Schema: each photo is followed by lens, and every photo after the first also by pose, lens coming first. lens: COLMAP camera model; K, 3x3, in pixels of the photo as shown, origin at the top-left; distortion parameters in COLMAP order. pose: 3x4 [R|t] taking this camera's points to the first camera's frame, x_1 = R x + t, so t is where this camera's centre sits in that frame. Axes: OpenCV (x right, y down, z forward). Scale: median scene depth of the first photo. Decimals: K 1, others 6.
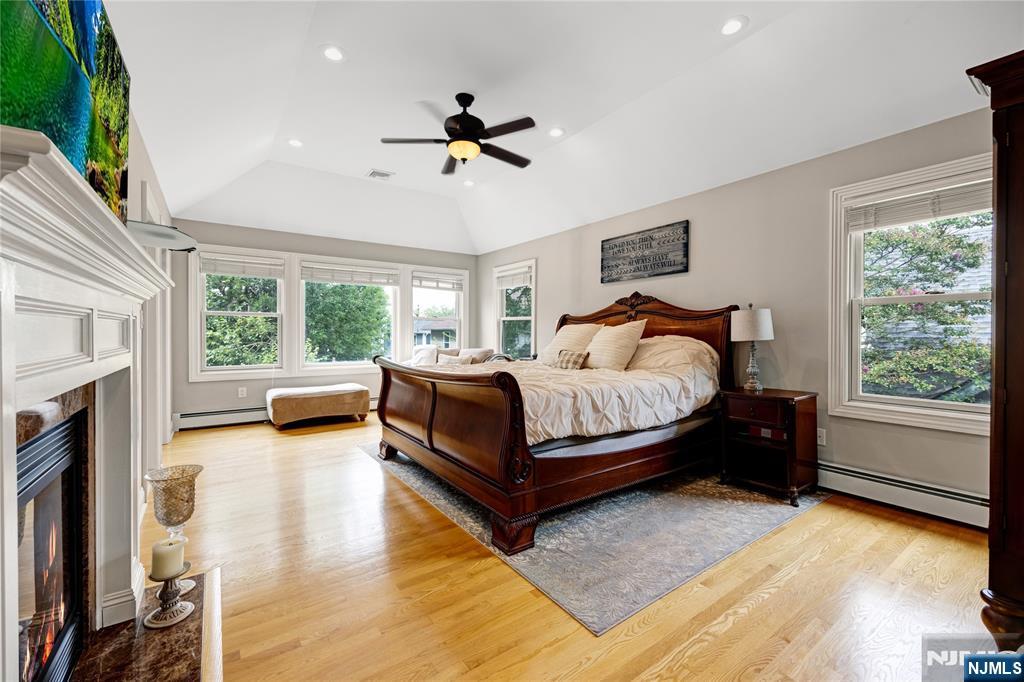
lens RADIAL K [[418.3, 0, 512.1], [0, 418.3, 334.6], [0, 0, 1]] dist [-0.002337, -0.000655]
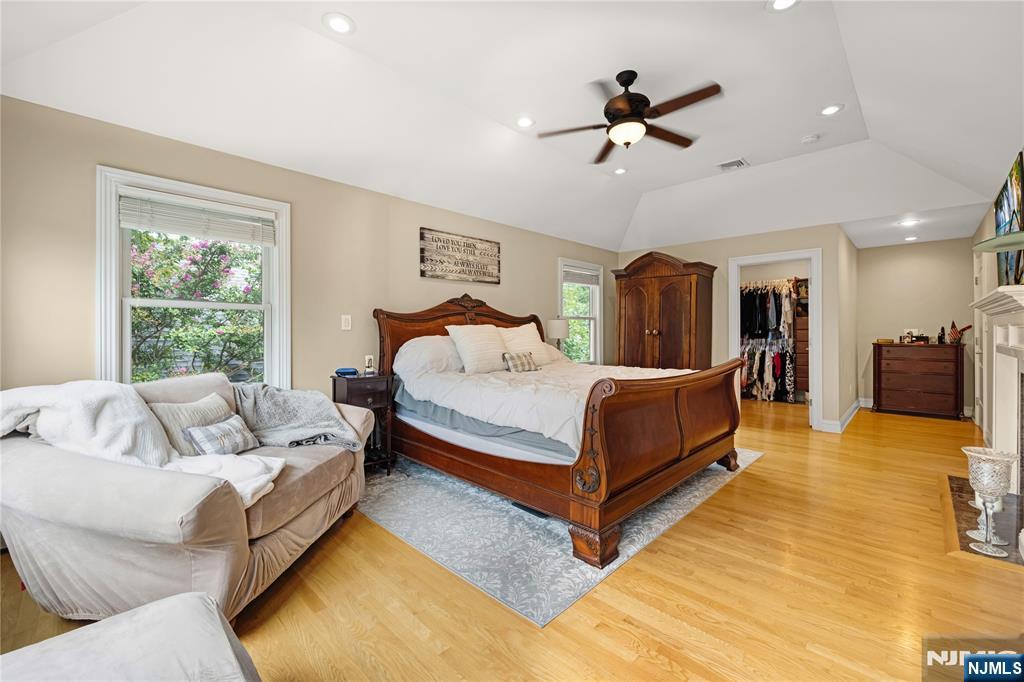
lens RADIAL K [[418.3, 0, 511.1], [0, 418.3, 334.8], [0, 0, 1]] dist [-0.002337, -0.000655]
pose [[-0.175159, -0.006812, 0.984517, -0.729458], [0.009466, 0.999918, 0.008603, -0.010153], [-0.984495, 0.010826, -0.175081, 1.069288]]
